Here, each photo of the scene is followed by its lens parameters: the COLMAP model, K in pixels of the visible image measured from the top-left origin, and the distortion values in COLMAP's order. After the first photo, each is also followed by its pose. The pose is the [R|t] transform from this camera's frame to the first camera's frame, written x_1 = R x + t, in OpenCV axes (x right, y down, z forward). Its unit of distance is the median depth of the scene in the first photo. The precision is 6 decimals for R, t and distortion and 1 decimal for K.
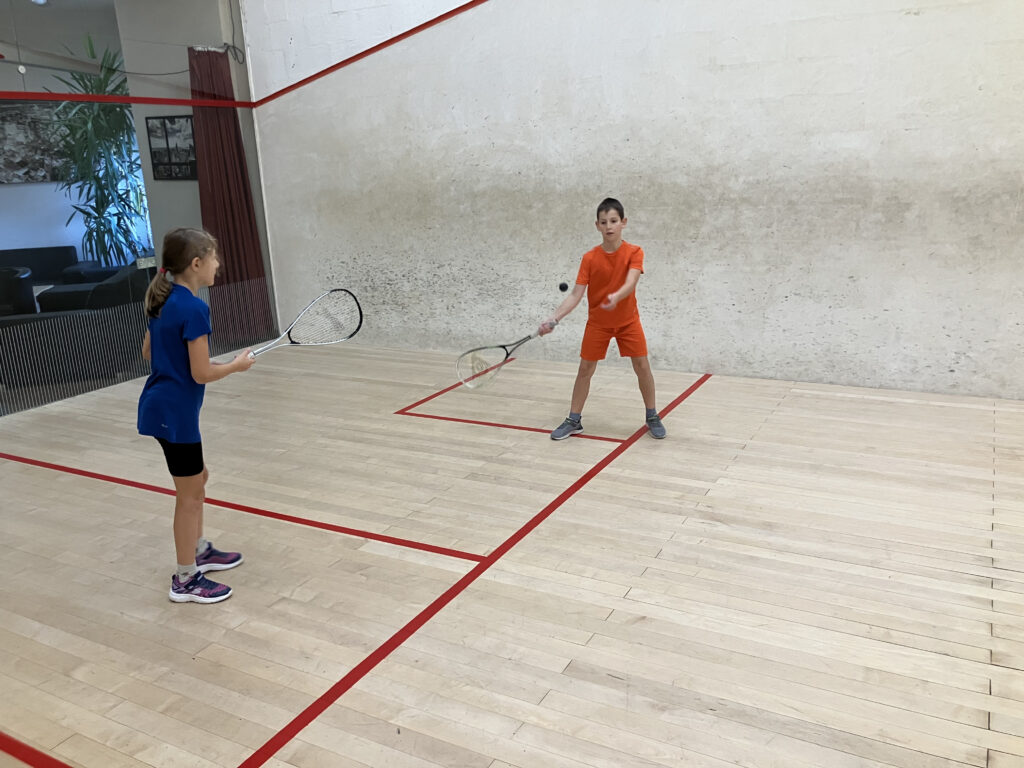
lens RADIAL K [[853.5, 0, 512.0], [0, 853.5, 384.3], [0, 0, 1]] dist [0.041272, -0.007257]
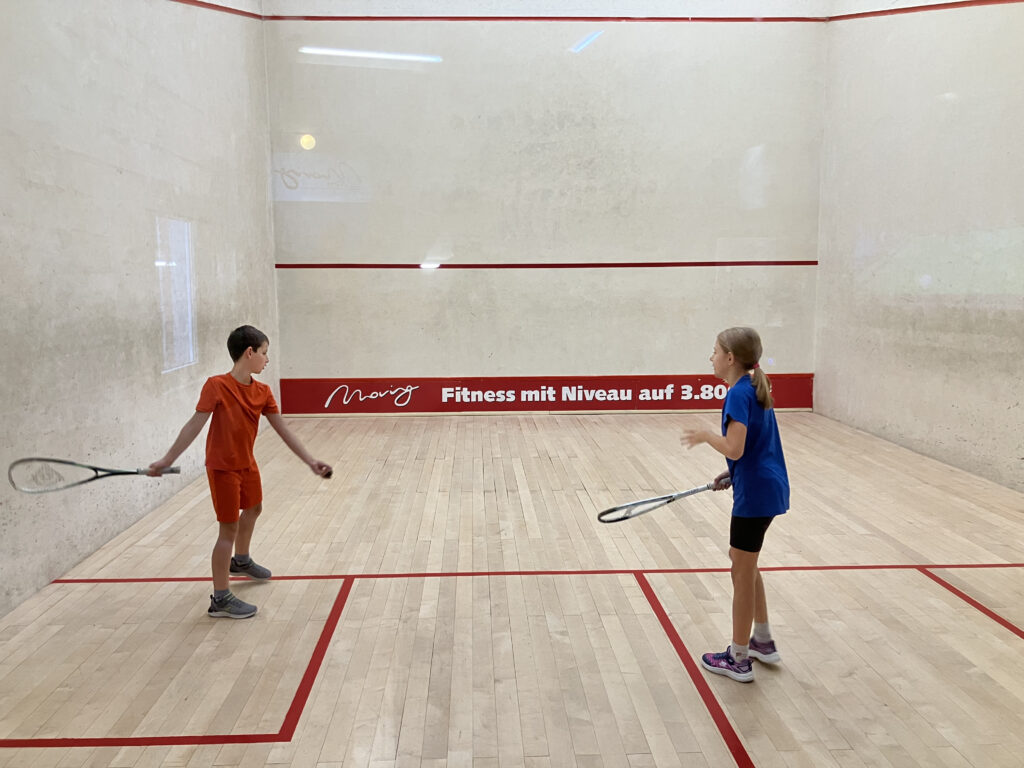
lens RADIAL K [[853.5, 0, 510.9], [0, 853.5, 381.1], [0, 0, 1]] dist [0.041272, -0.007257]
pose [[-0.525422, -0.054068, 0.849122, -0.543156], [0.252295, 0.943194, 0.216174, -0.214569], [-0.812575, 0.327812, -0.481934, 0.893433]]
